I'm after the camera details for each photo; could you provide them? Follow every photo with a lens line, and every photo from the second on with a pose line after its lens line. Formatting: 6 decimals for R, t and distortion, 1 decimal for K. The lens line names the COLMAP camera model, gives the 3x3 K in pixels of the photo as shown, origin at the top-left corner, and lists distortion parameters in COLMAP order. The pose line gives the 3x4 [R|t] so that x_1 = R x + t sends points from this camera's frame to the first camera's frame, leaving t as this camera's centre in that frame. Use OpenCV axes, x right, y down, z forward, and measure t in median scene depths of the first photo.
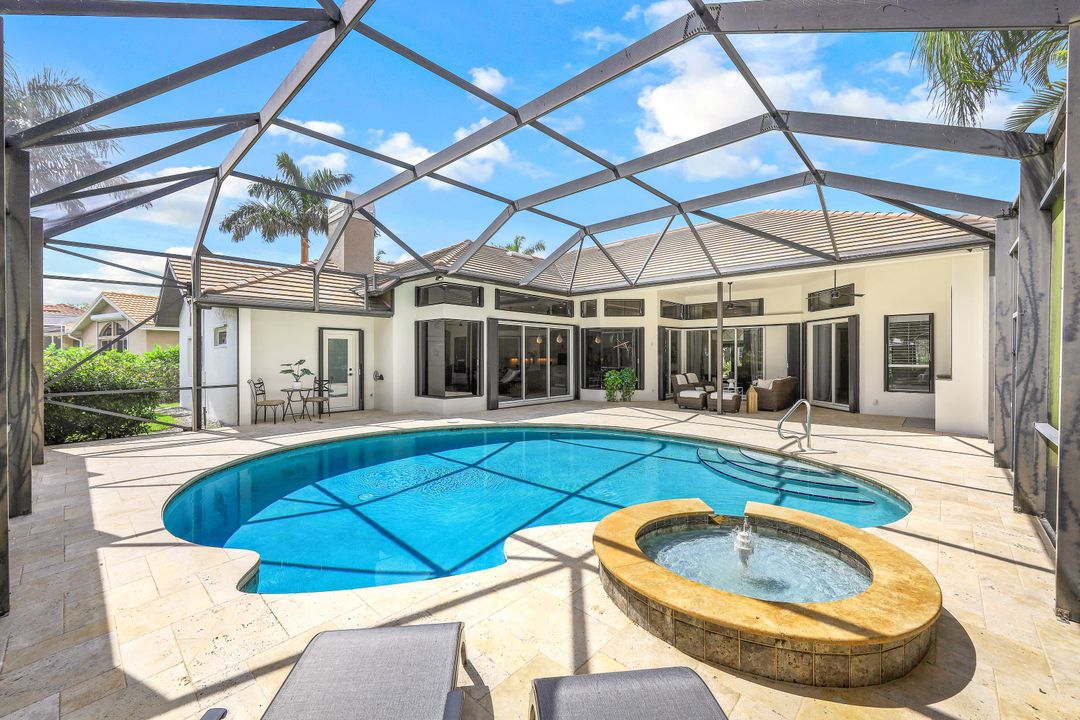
lens RADIAL K [[432.9, 0, 540.0], [0, 432.9, 360.0], [0, 0, 1]] dist [-0.000769, -0.000007]
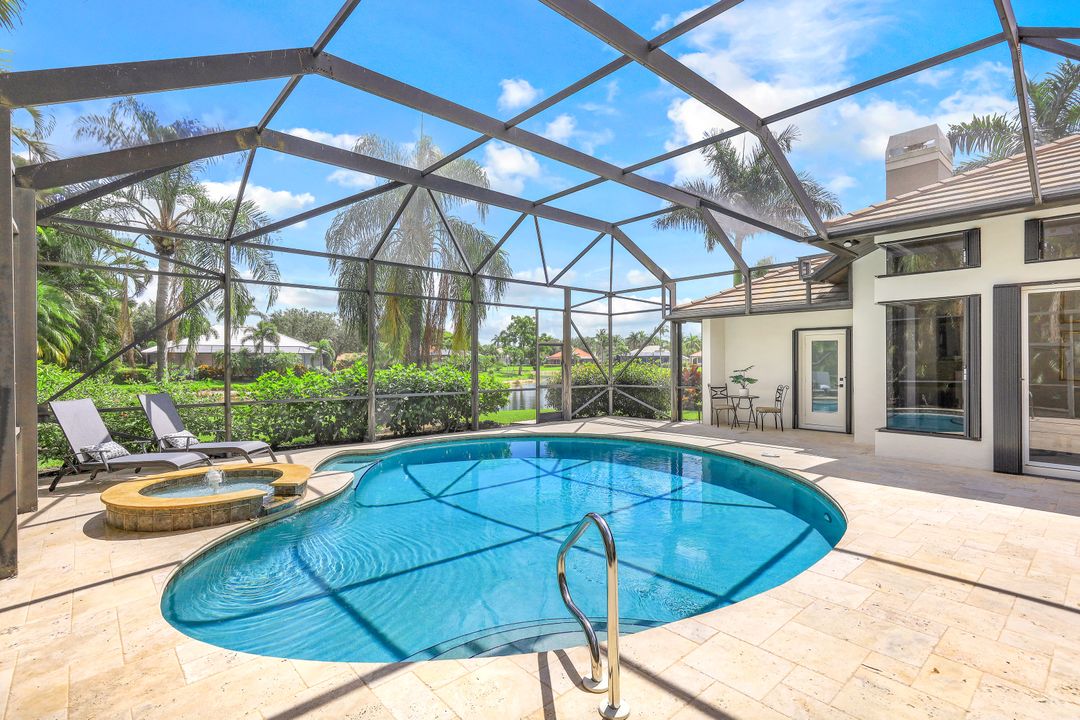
lens RADIAL K [[503.4, 0, 540.0], [0, 503.4, 360.0], [0, 0, 1]] dist [-0.002717, -0.000431]
pose [[-0.086394, -0.000192, -0.996261, 0.508165], [-0.006451, 0.999979, 0.000367, -0.009033], [0.996240, 0.006459, -0.086394, 0.538965]]
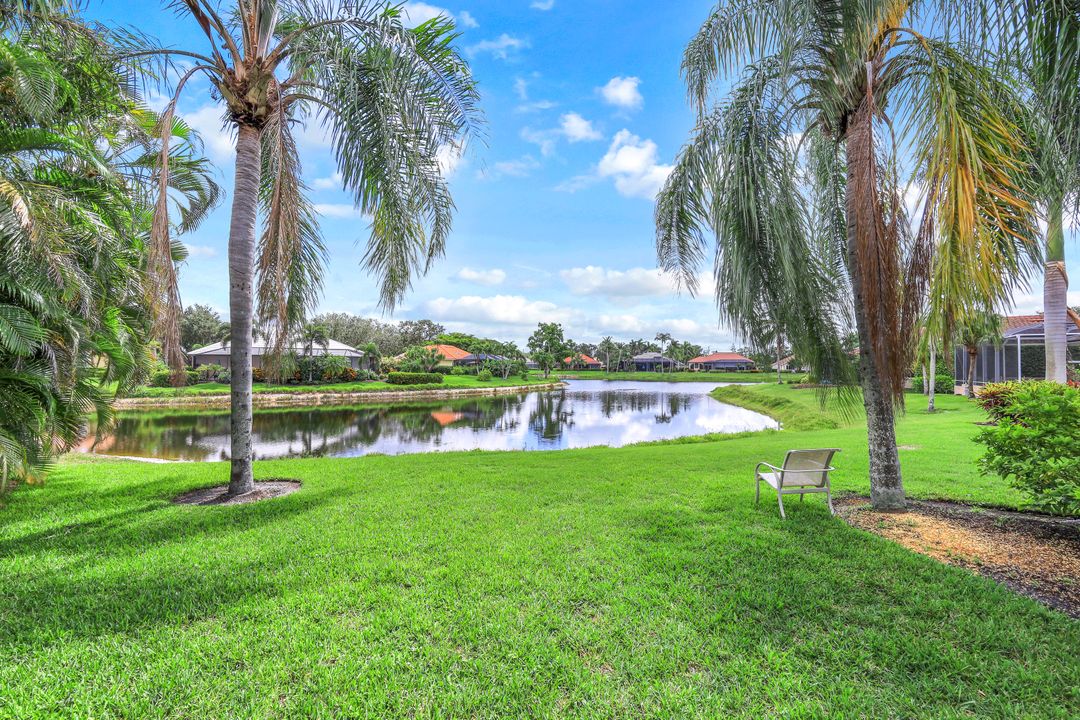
lens RADIAL K [[445.6, 0, 540.0], [0, 445.6, 360.0], [0, 0, 1]] dist [0.009600, 0.000005]
pose [[-0.088601, -0.011487, -0.996001, 0.460173], [-0.012879, 0.999863, -0.010386, -0.008214], [0.995984, 0.011907, -0.088736, 0.492736]]
